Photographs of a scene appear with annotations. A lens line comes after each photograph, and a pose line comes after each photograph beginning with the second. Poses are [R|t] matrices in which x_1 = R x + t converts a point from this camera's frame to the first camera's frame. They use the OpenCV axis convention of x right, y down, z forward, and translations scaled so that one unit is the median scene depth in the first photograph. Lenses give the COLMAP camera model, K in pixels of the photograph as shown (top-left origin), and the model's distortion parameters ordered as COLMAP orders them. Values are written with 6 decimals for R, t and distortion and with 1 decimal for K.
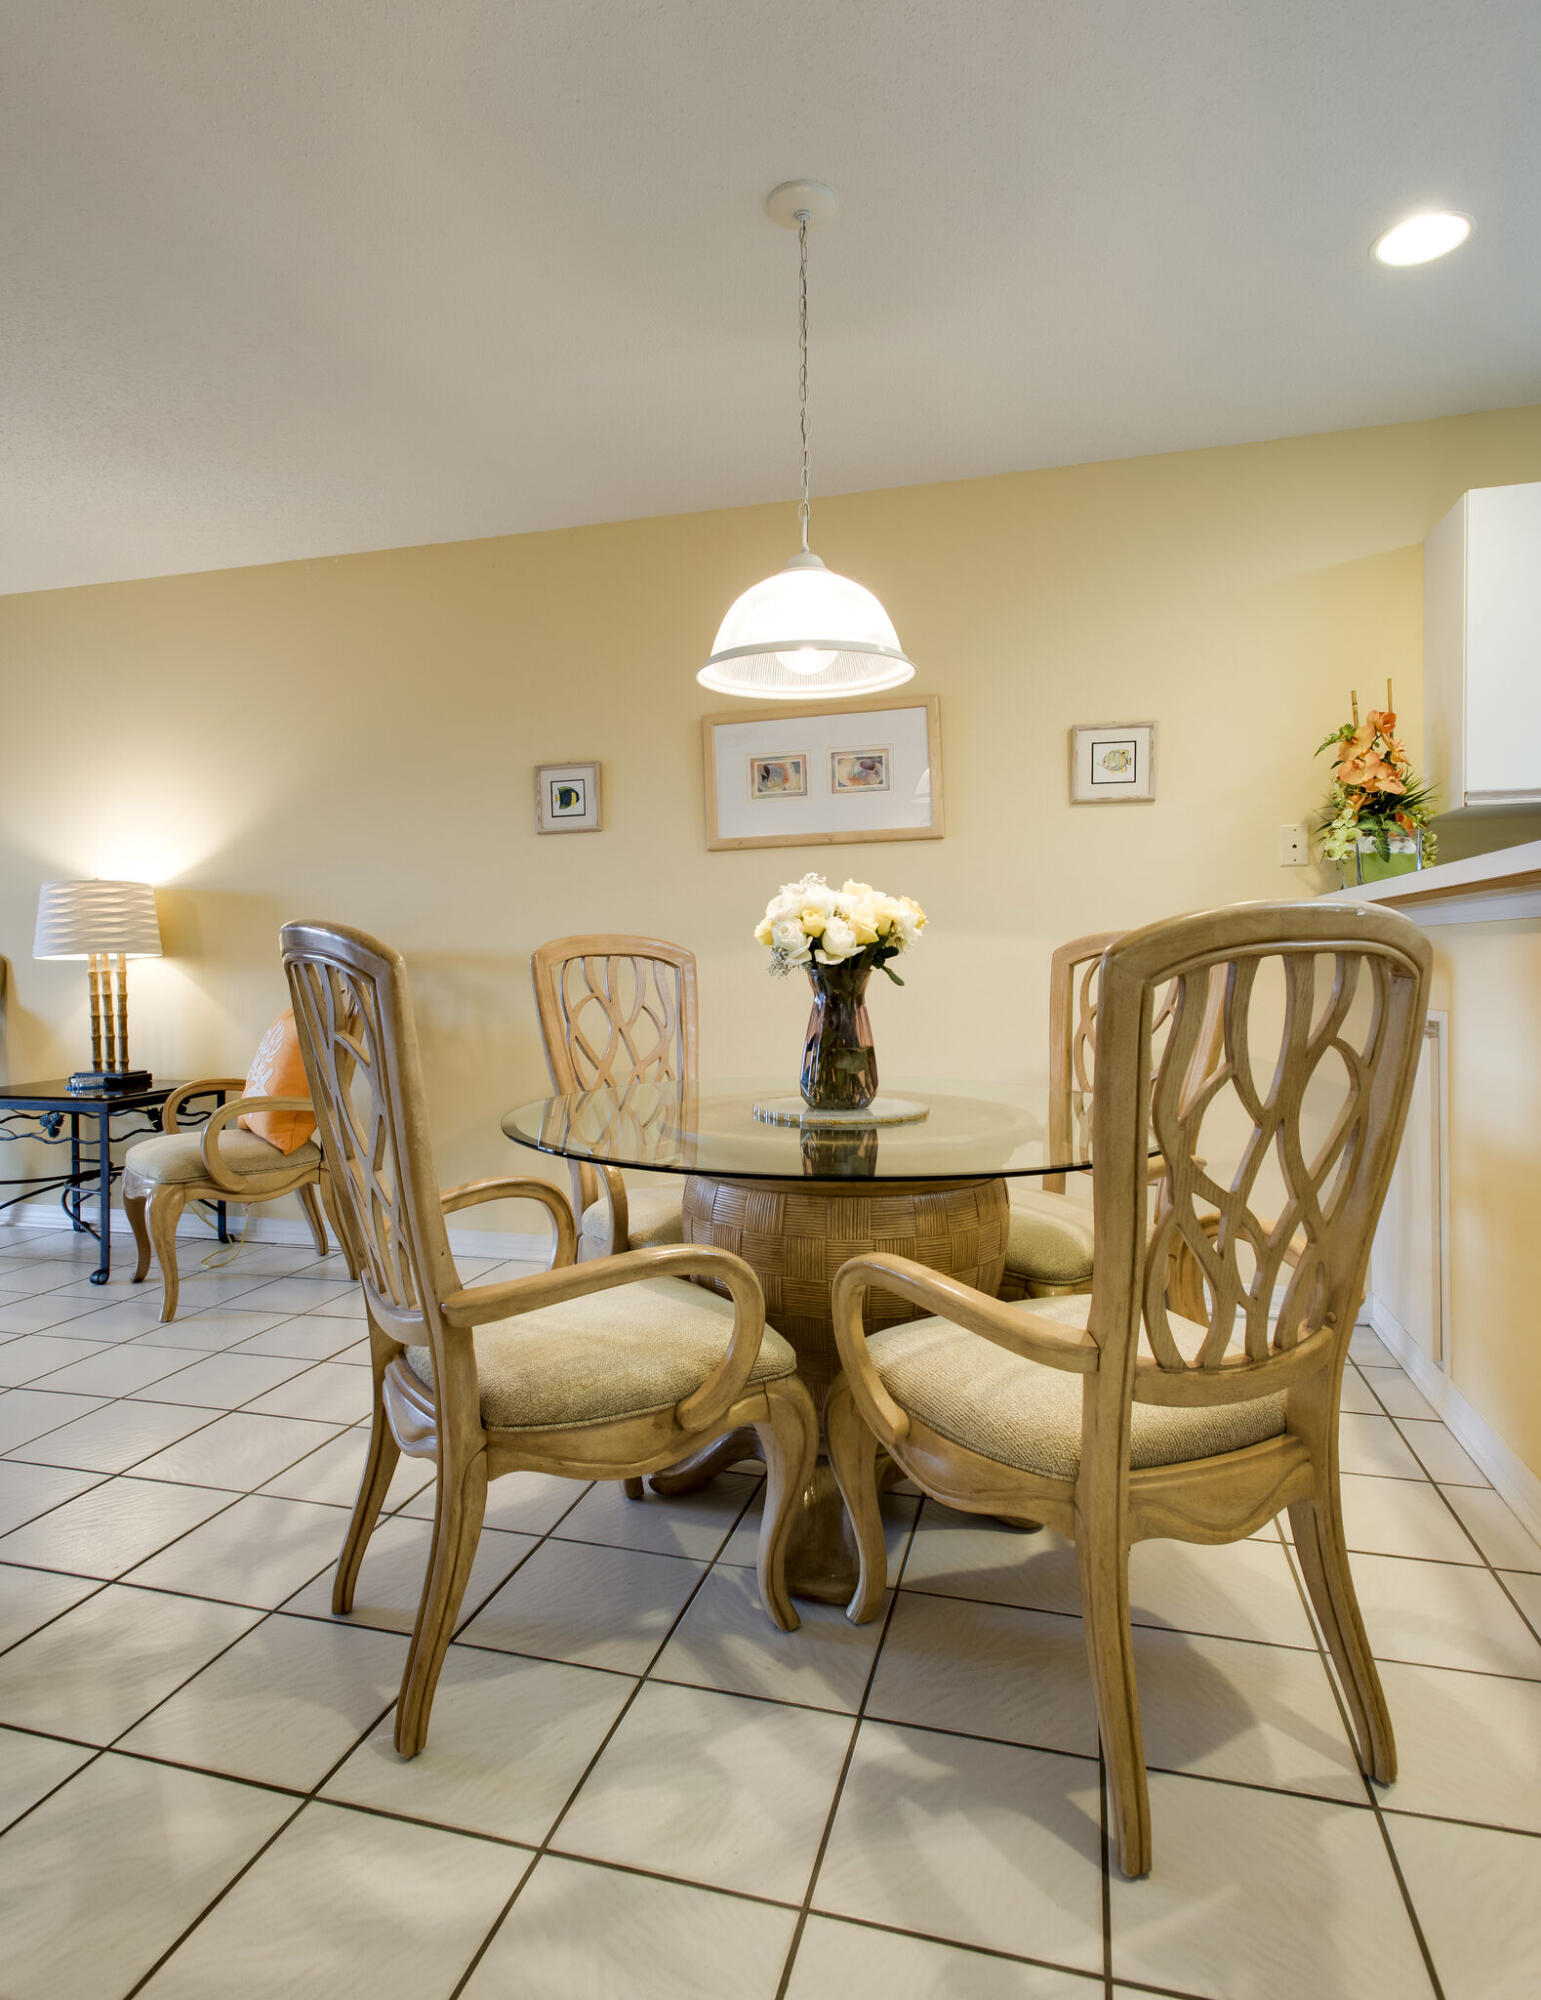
lens RADIAL K [[1078.4, 0, 792.0], [0, 1078.4, 966.2], [0, 0, 1]] dist [0.015805, -0.001102]
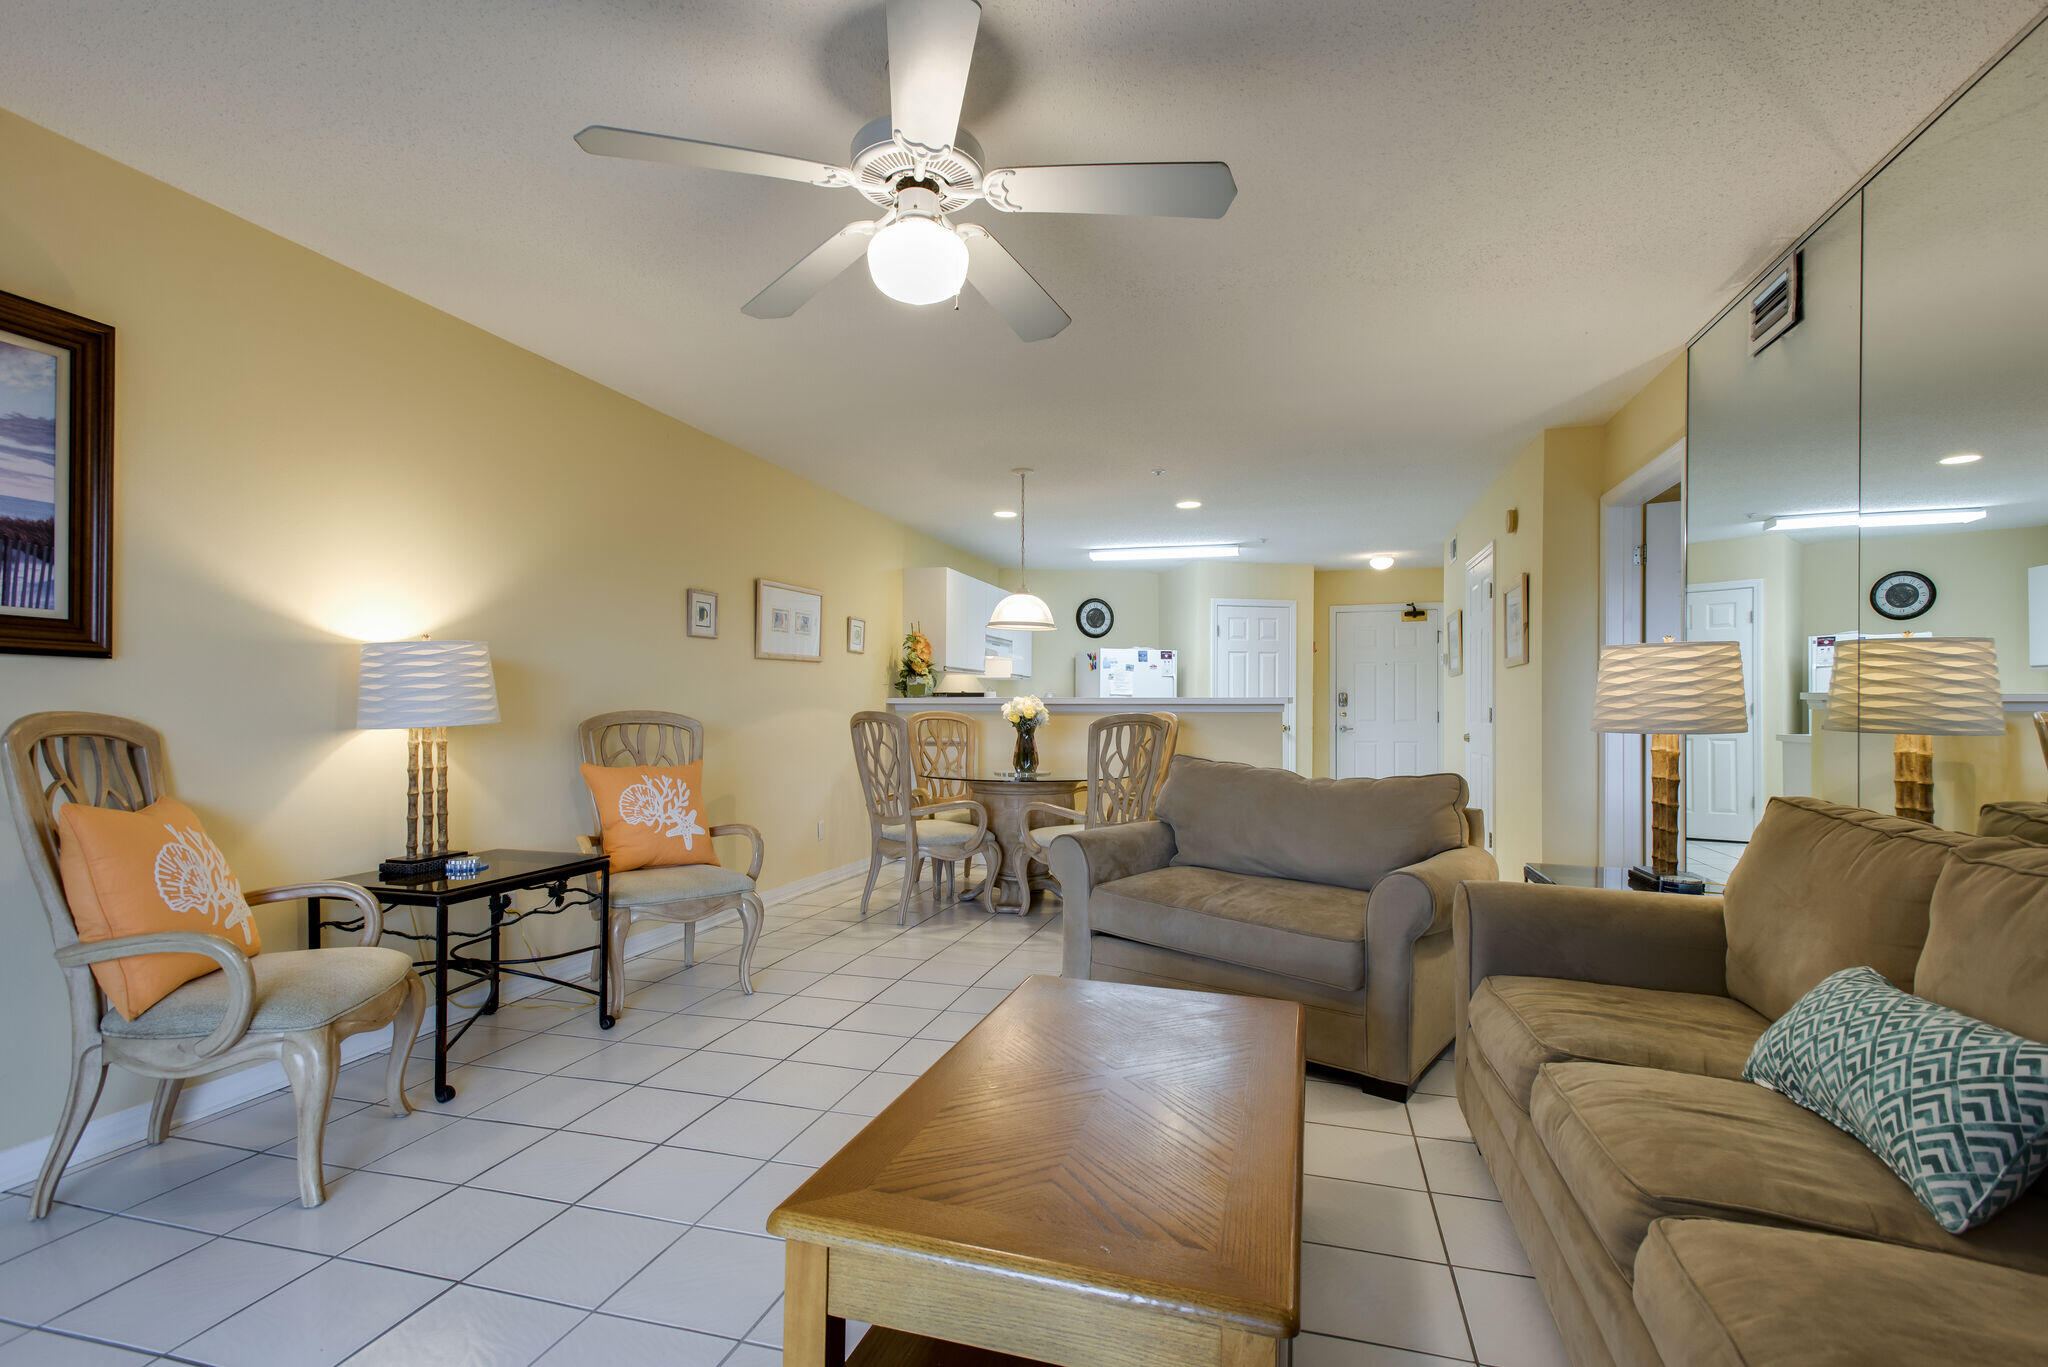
lens RADIAL K [[996.5, 0, 1011.6], [0, 996.5, 717.7], [0, 0, 1]] dist [0.020653, -0.013292]
pose [[0.024552, 0.000121, 0.999699, -2.043492], [0.006320, 0.999980, -0.000276, -0.016625], [-0.999679, 0.006324, 0.024551, 0.722214]]
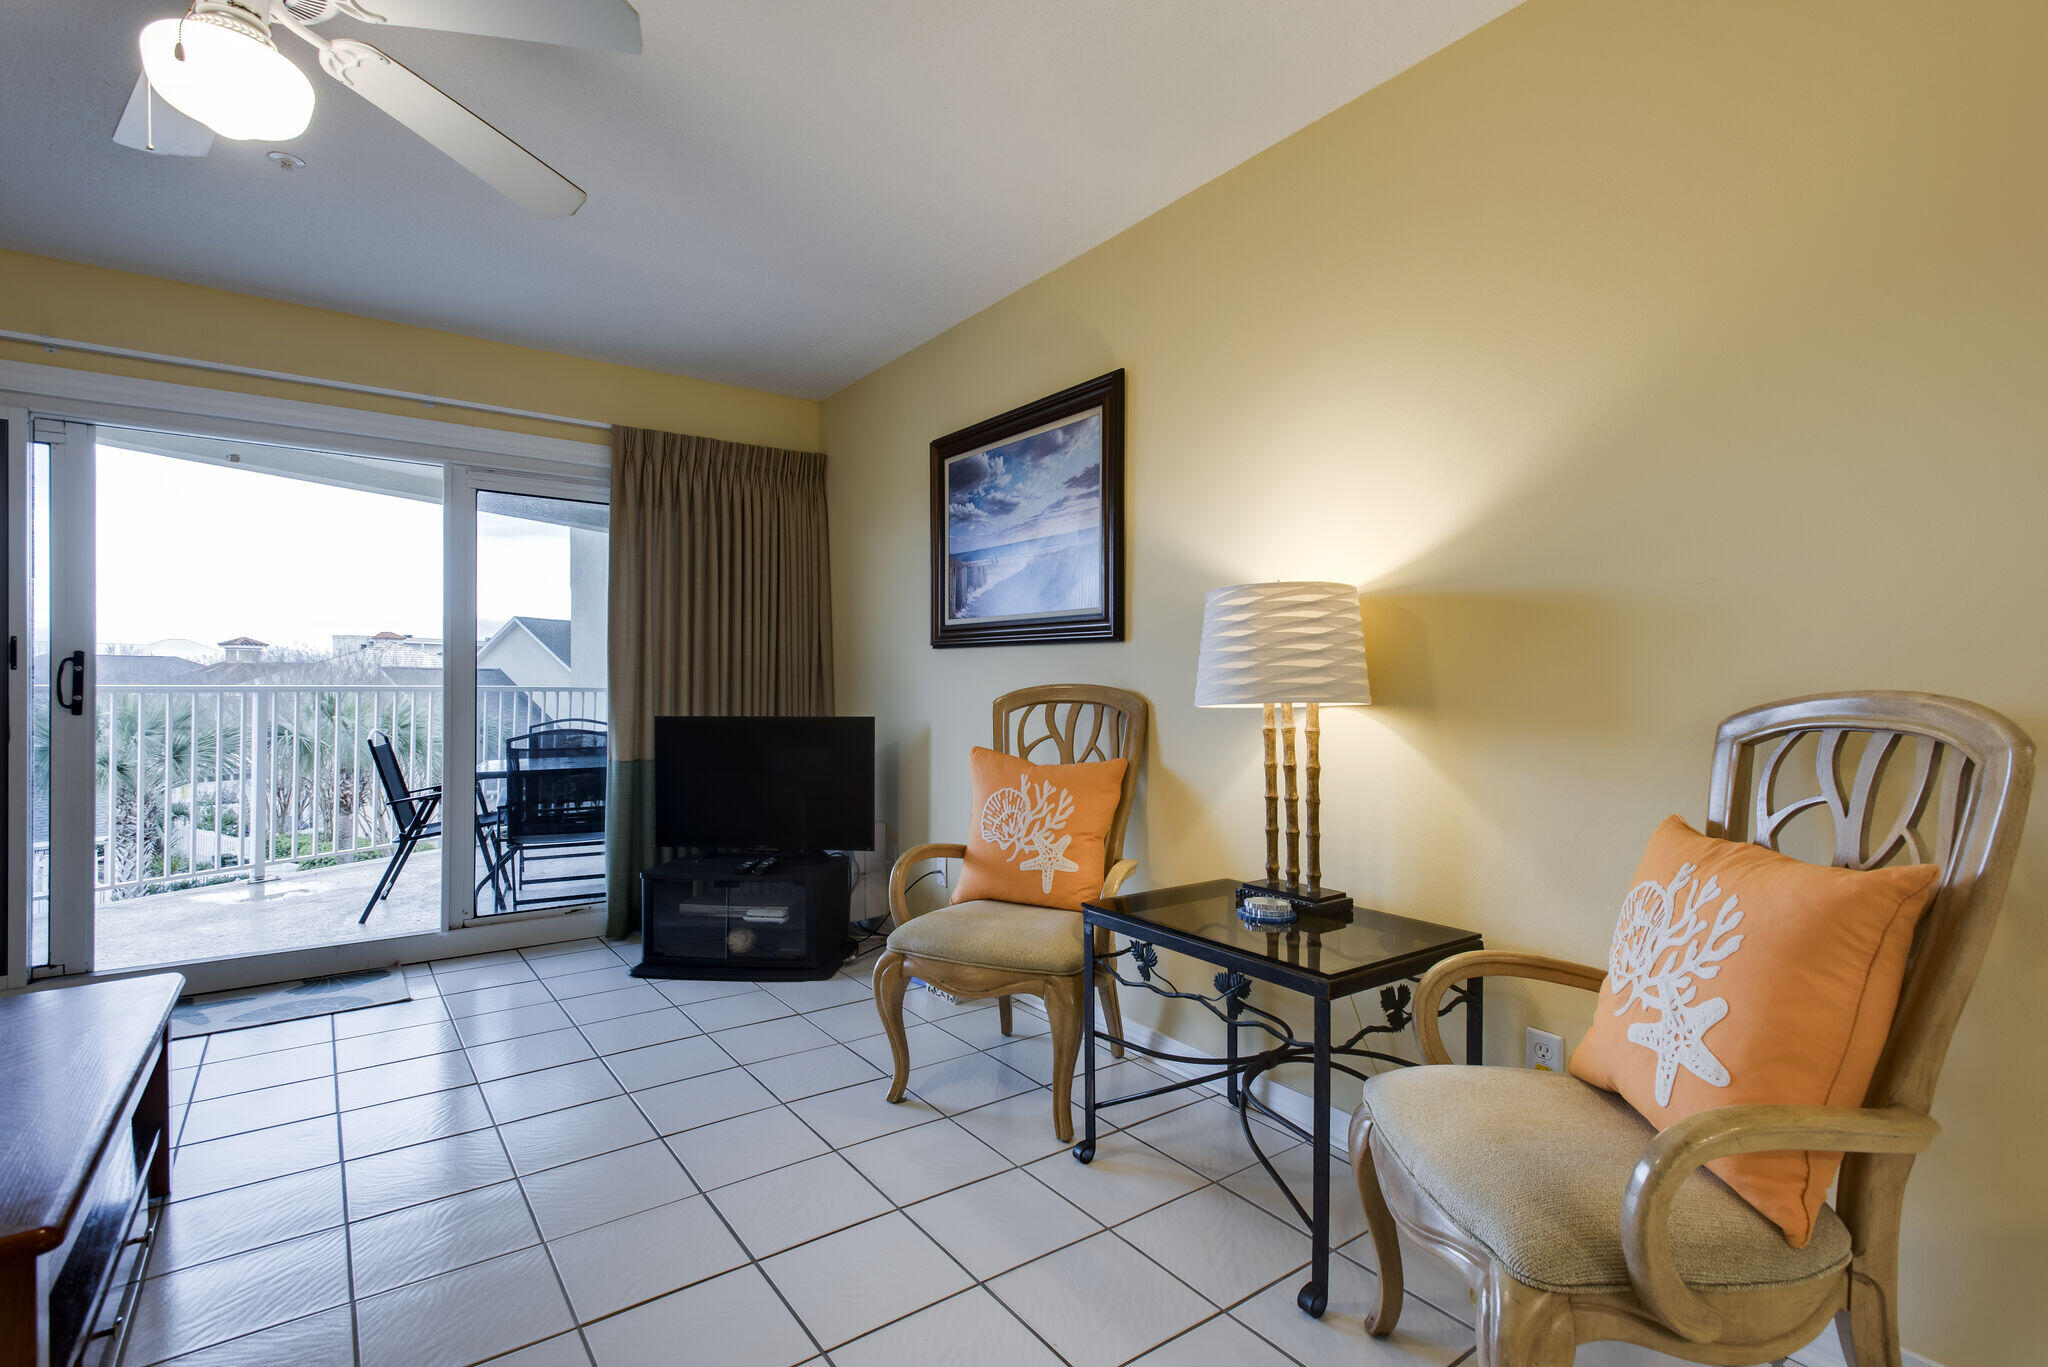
lens RADIAL K [[969.0, 0, 1058.6], [0, 969.0, 697.3], [0, 0, 1]] dist [0.000193, -0.000294]
pose [[0.787023, 0.021354, -0.616555, -0.556764], [-0.016623, 0.999772, 0.013407, -0.026912], [0.616700, -0.000303, 0.787198, 0.674663]]
